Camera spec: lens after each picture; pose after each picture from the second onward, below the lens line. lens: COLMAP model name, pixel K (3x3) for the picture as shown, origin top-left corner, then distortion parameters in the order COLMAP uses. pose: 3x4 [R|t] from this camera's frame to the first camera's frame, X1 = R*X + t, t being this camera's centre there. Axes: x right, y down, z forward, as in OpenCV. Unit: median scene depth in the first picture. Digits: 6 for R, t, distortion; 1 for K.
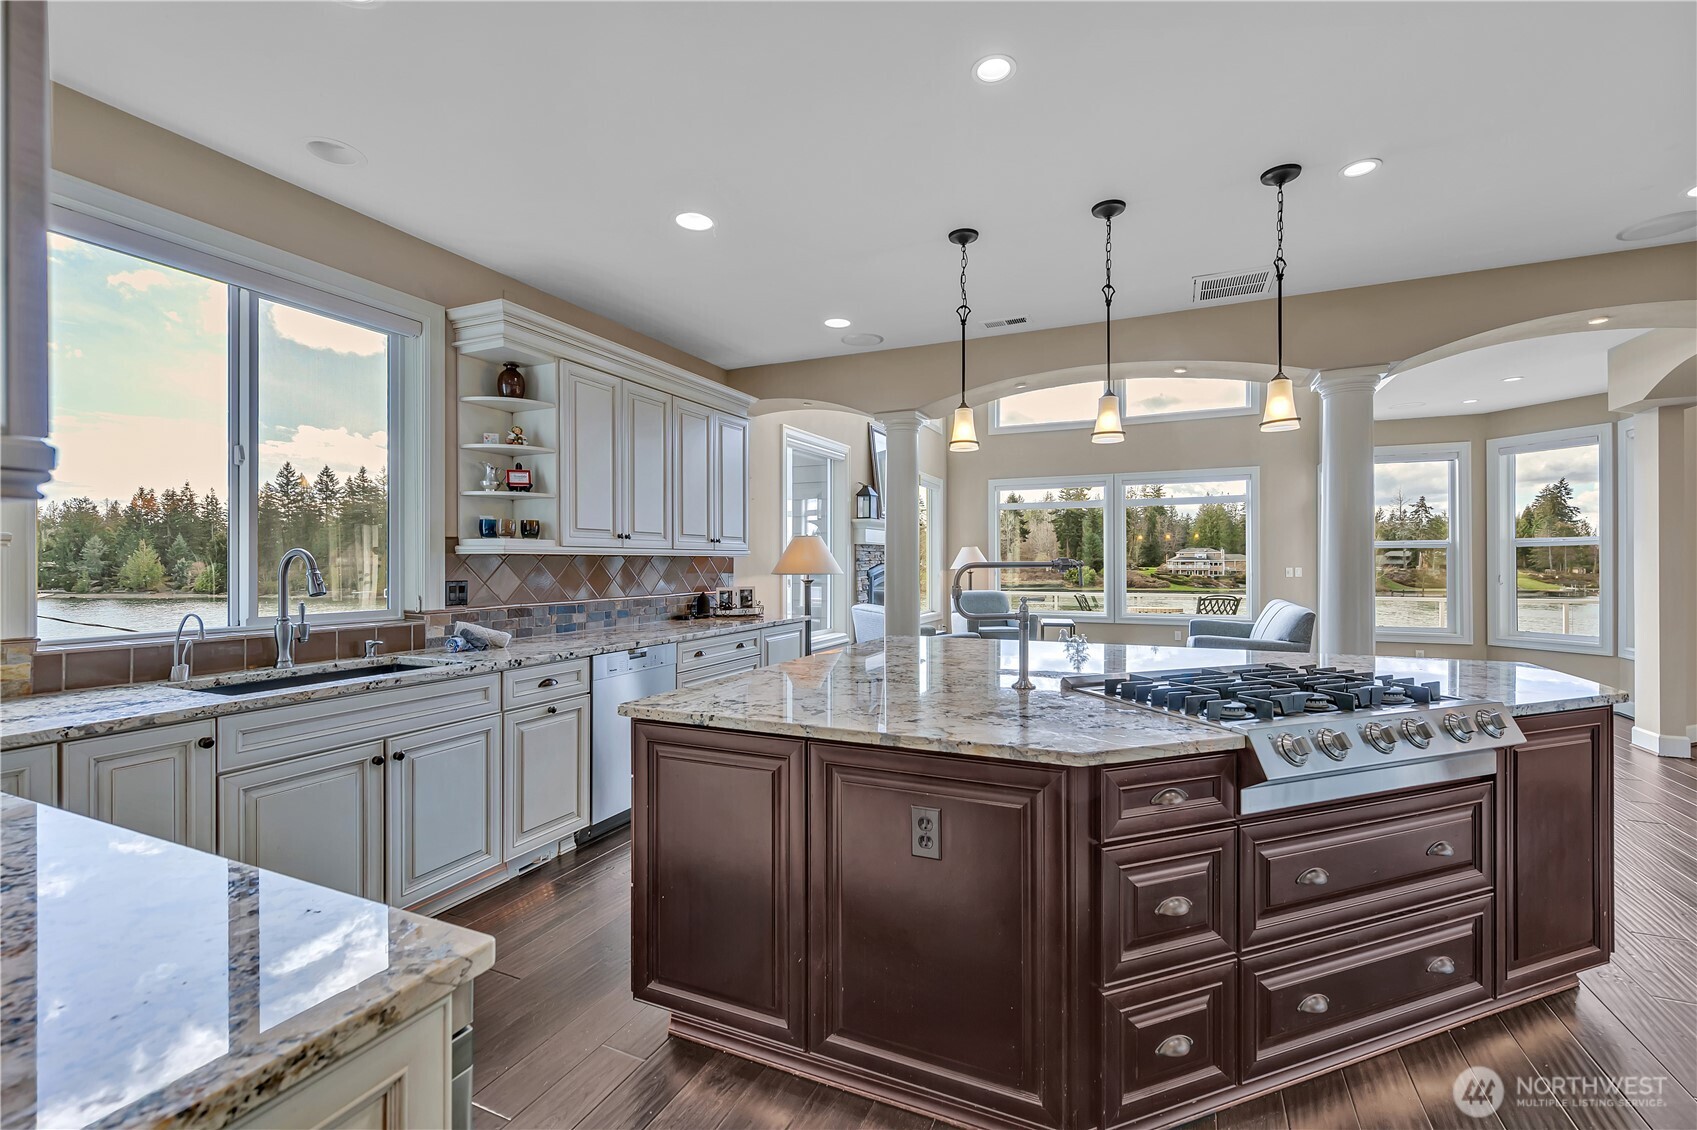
lens RADIAL K [[728.0, 0, 854.3], [0, 728.0, 563.1], [0, 0, 1]] dist [0.004463, -0.001051]
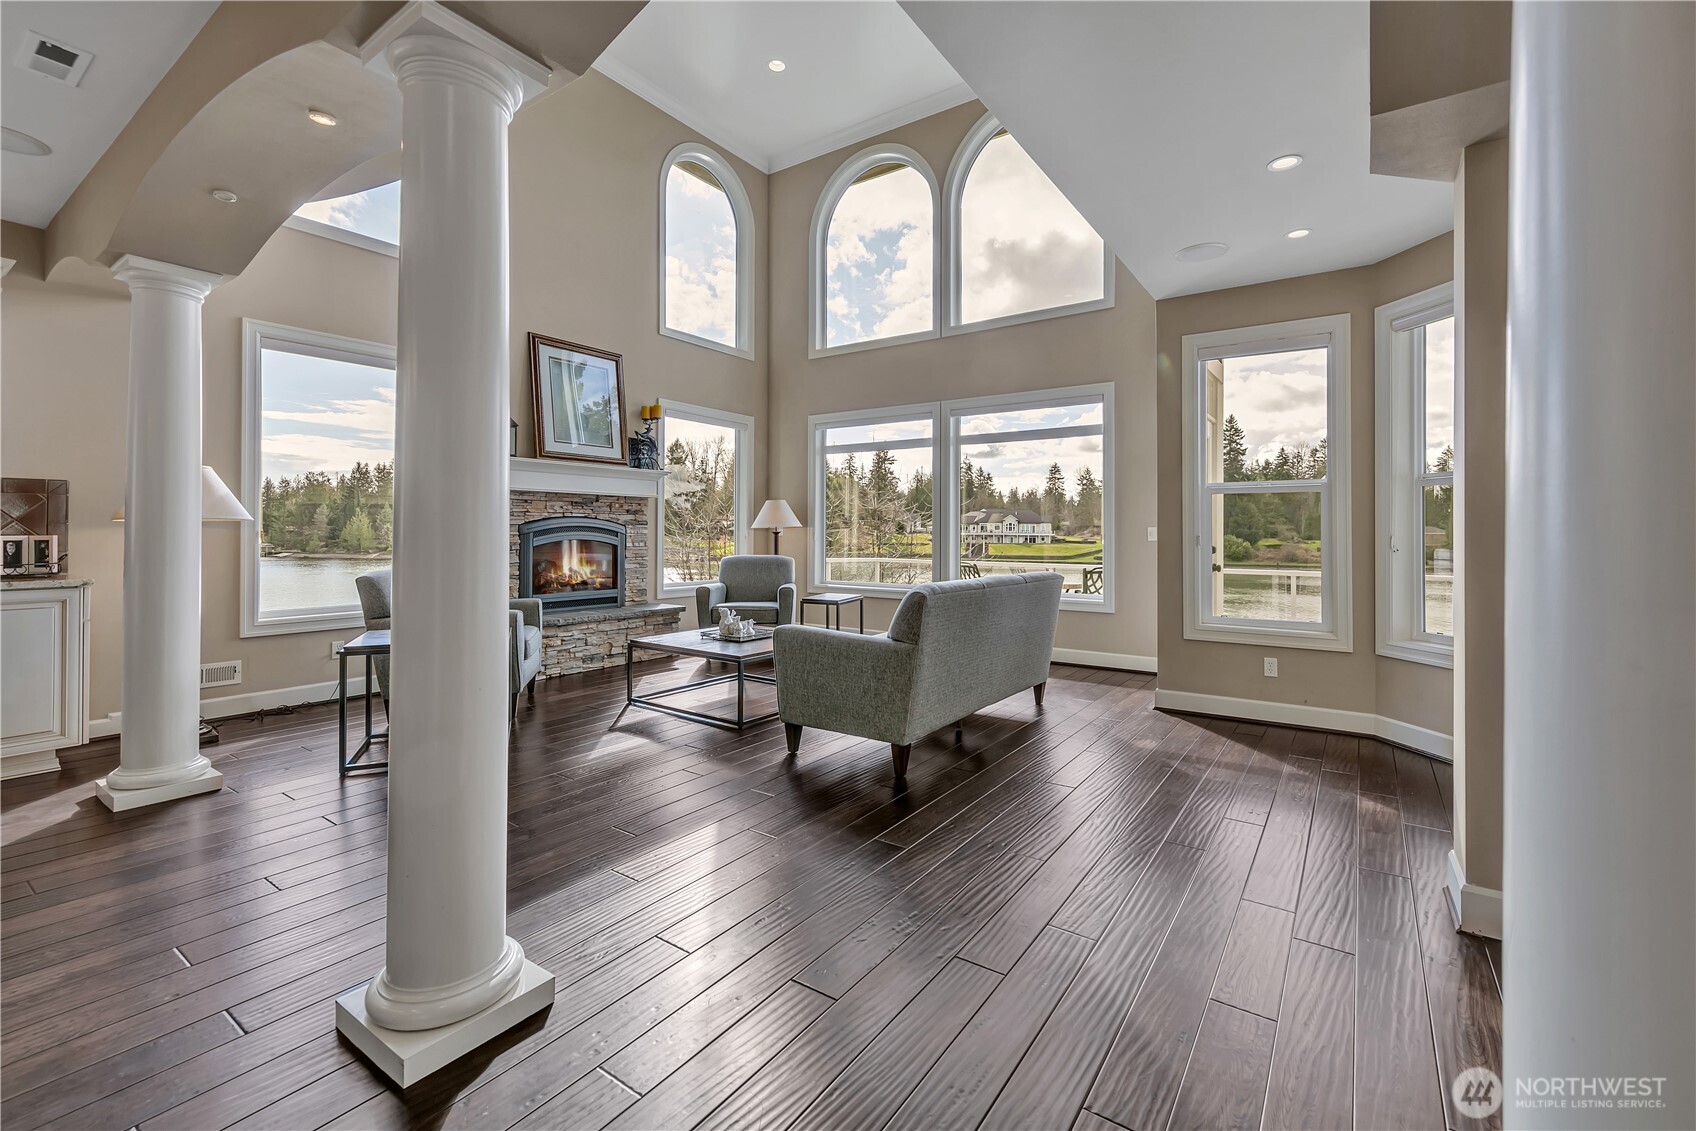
lens RADIAL K [[727.5, 0, 870.6], [0, 727.5, 531.0], [0, 0, 1]] dist [0.004463, -0.001051]
pose [[0.985536, 0.007772, -0.169288, 1.003855], [-0.008173, 0.999965, -0.001672, 0.028921], [0.169269, 0.003032, 0.985565, 0.614665]]
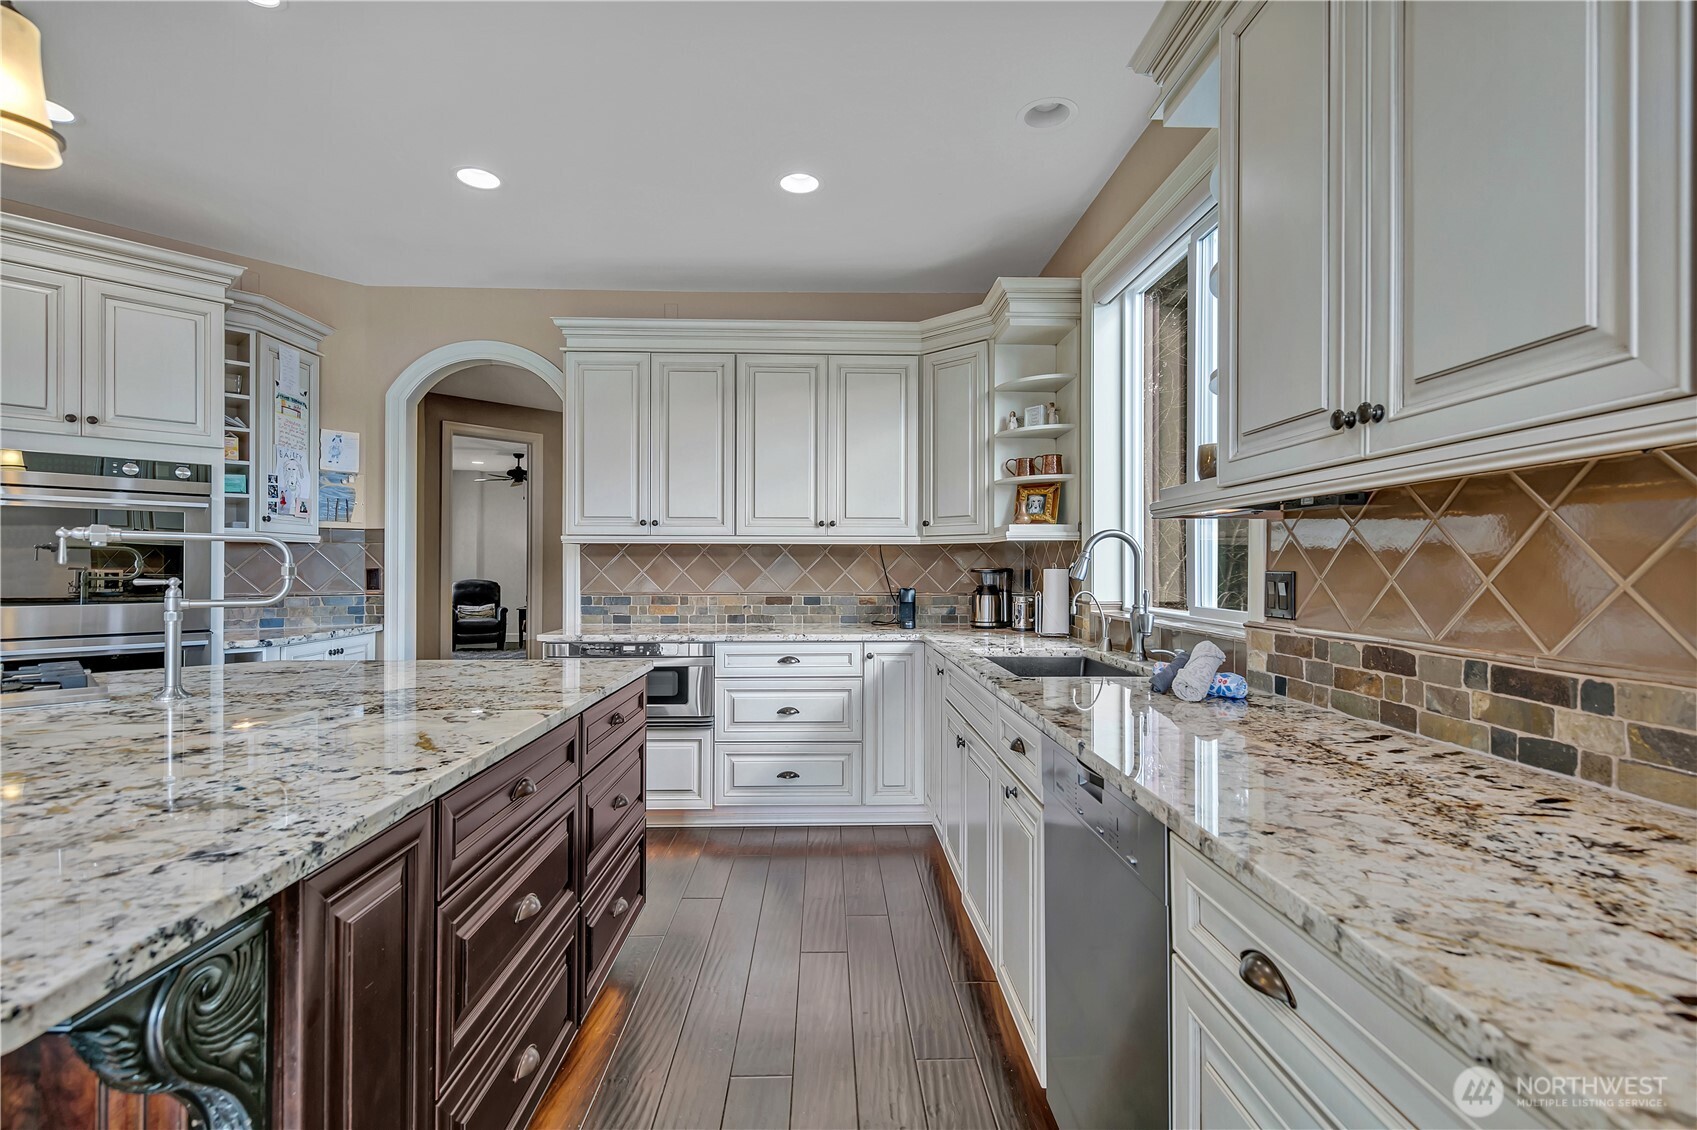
lens RADIAL K [[764.7, 0, 847.0], [0, 764.7, 560.8], [0, 0, 1]] dist [0.016077, -0.000534]
pose [[-0.896811, -0.004909, -0.442386, -0.024722], [-0.002155, 0.999975, -0.006726, 0.018161], [0.442408, -0.005079, -0.896799, 1.131719]]
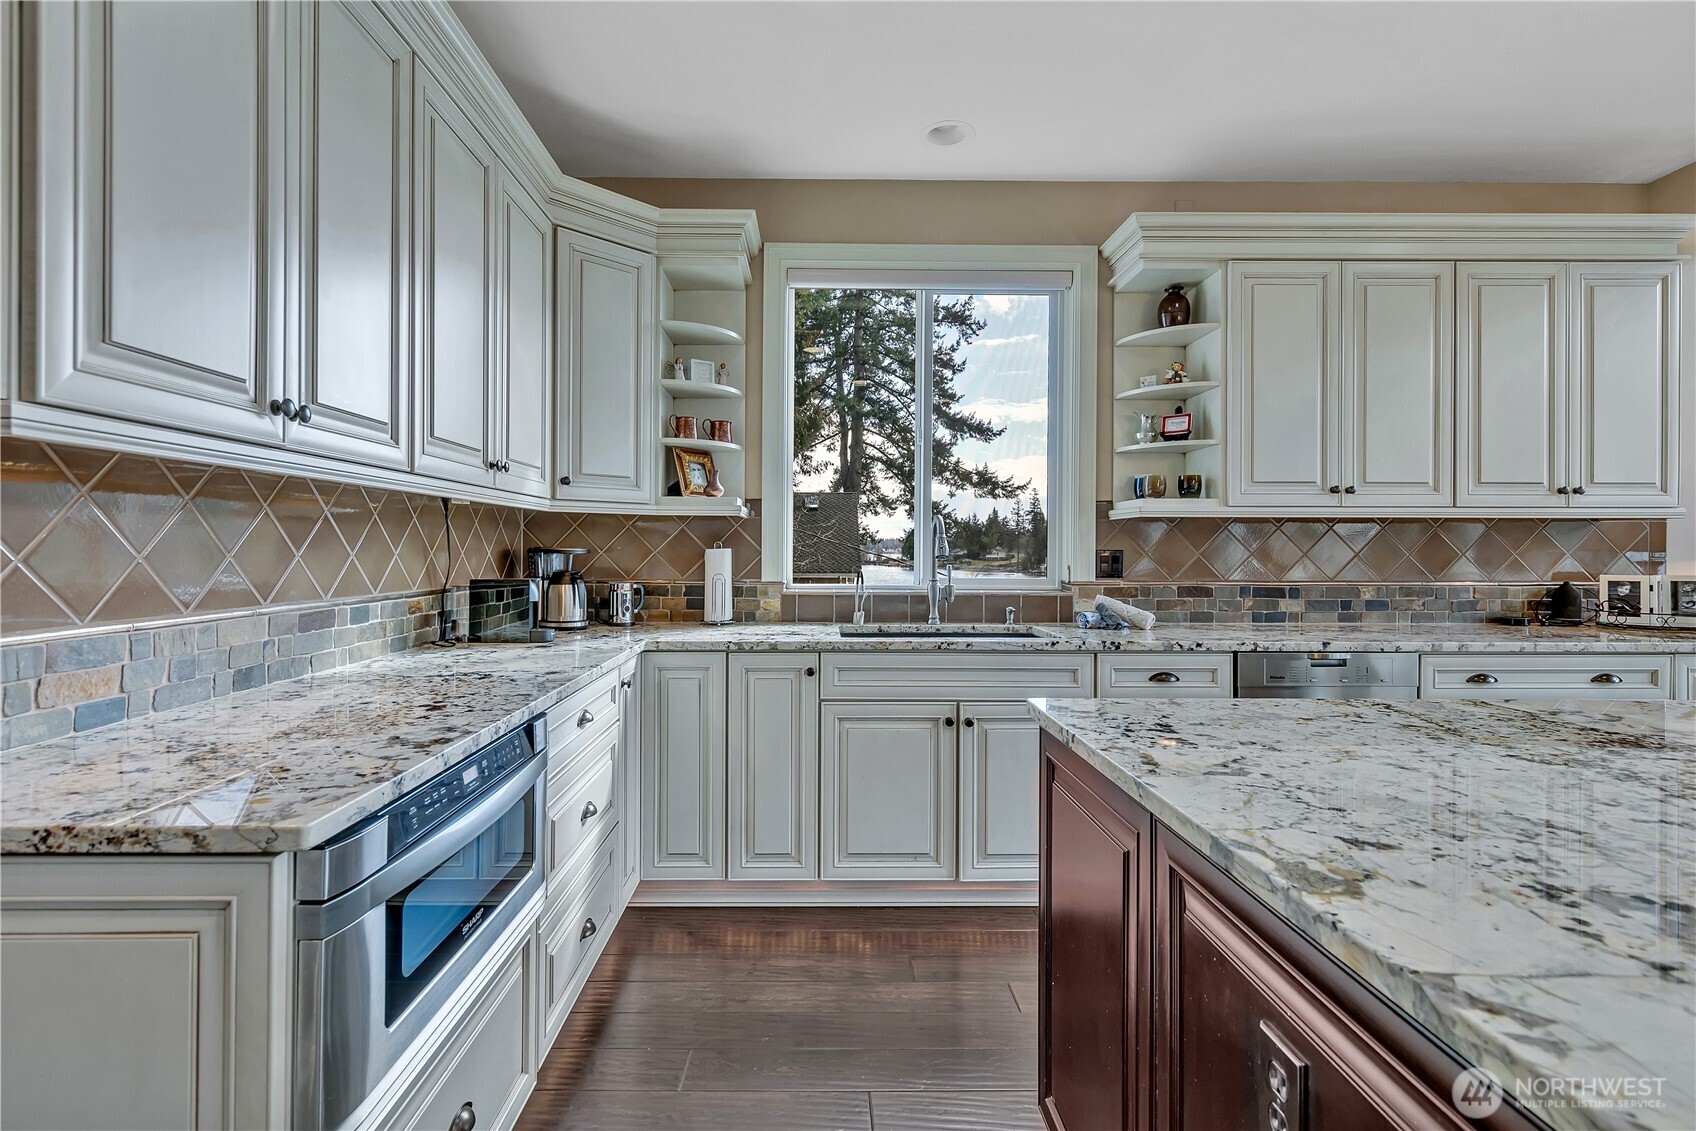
lens RADIAL K [[807.4, 0, 817.8], [0, 807.4, 549.1], [0, 0, 1]] dist [0.004638, -0.001755]
pose [[0.415082, 0.002646, -0.909780, 0.167293], [-0.005169, 0.999986, 0.000550, 0.020536], [0.909769, 0.004475, 0.415090, 0.225586]]
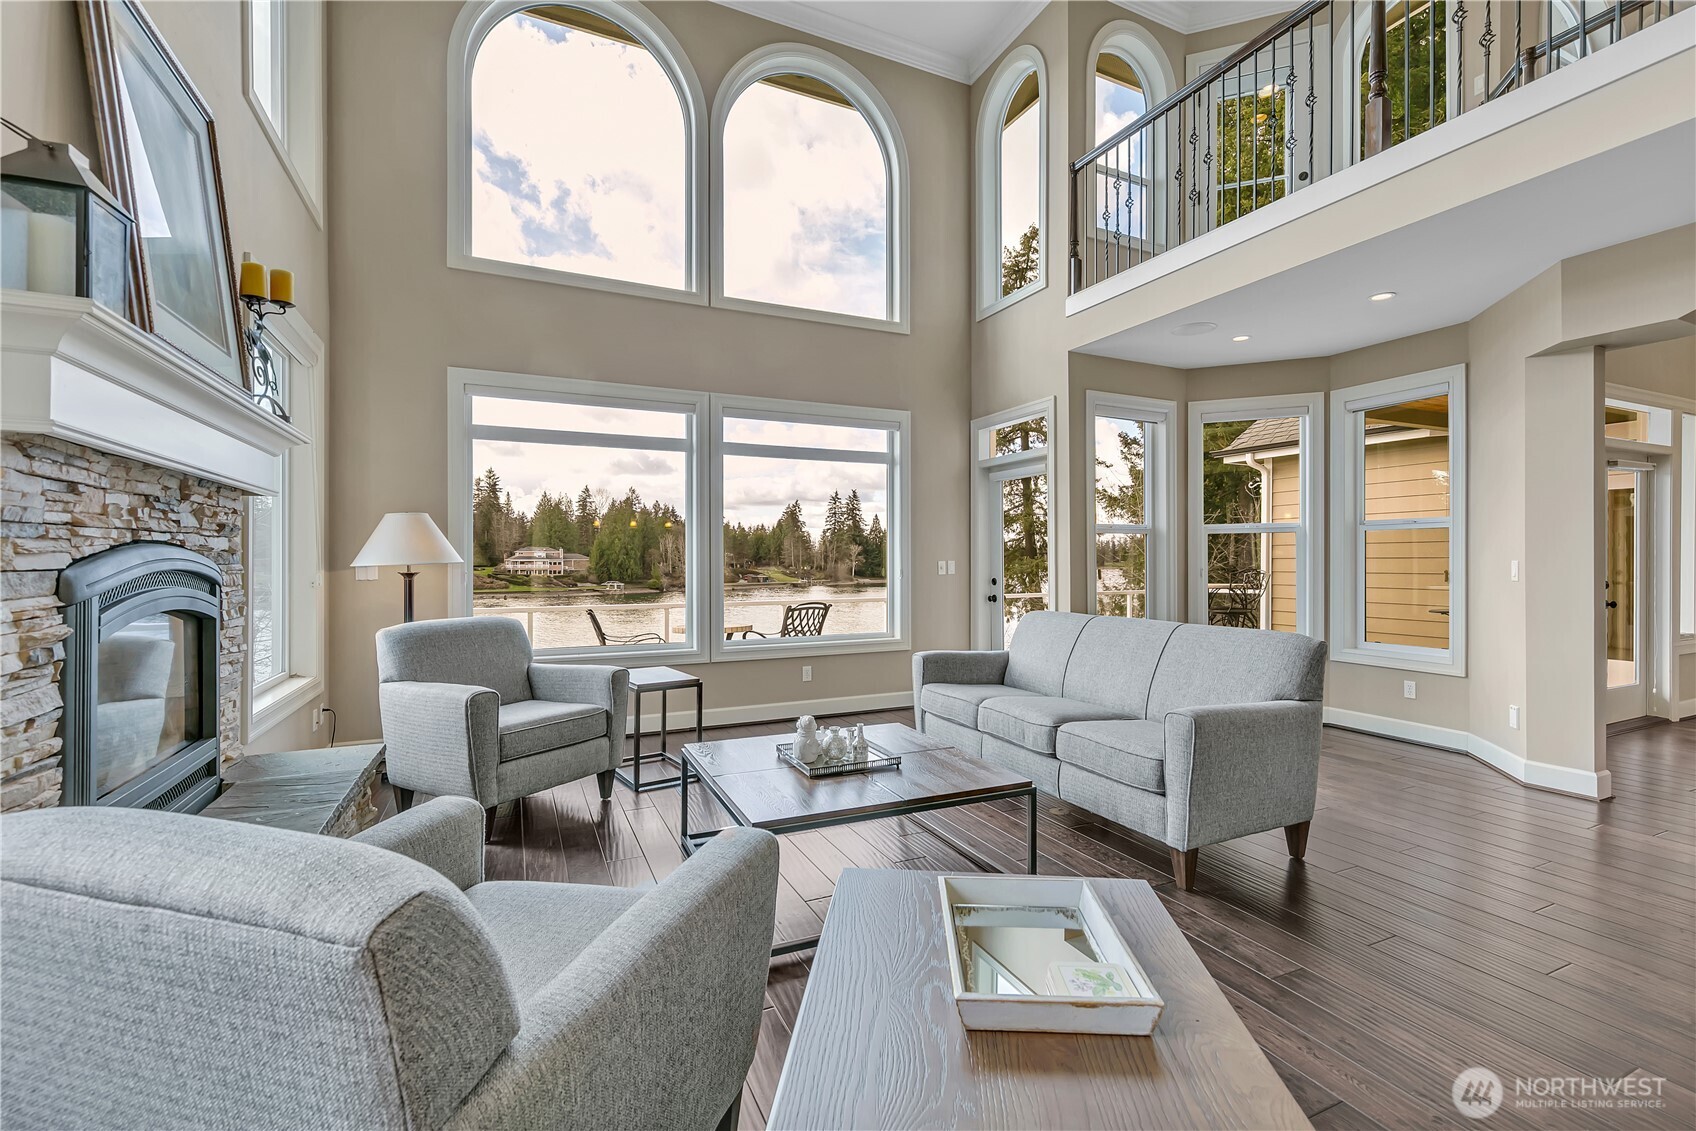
lens RADIAL K [[727.5, 0, 864.0], [0, 727.5, 562.7], [0, 0, 1]] dist [0.004463, -0.001051]
pose [[0.646164, -0.001784, 0.763196, 0.023311], [0.001734, 0.999998, 0.000870, 0.015964], [-0.763197, 0.000761, 0.646166, 1.344412]]
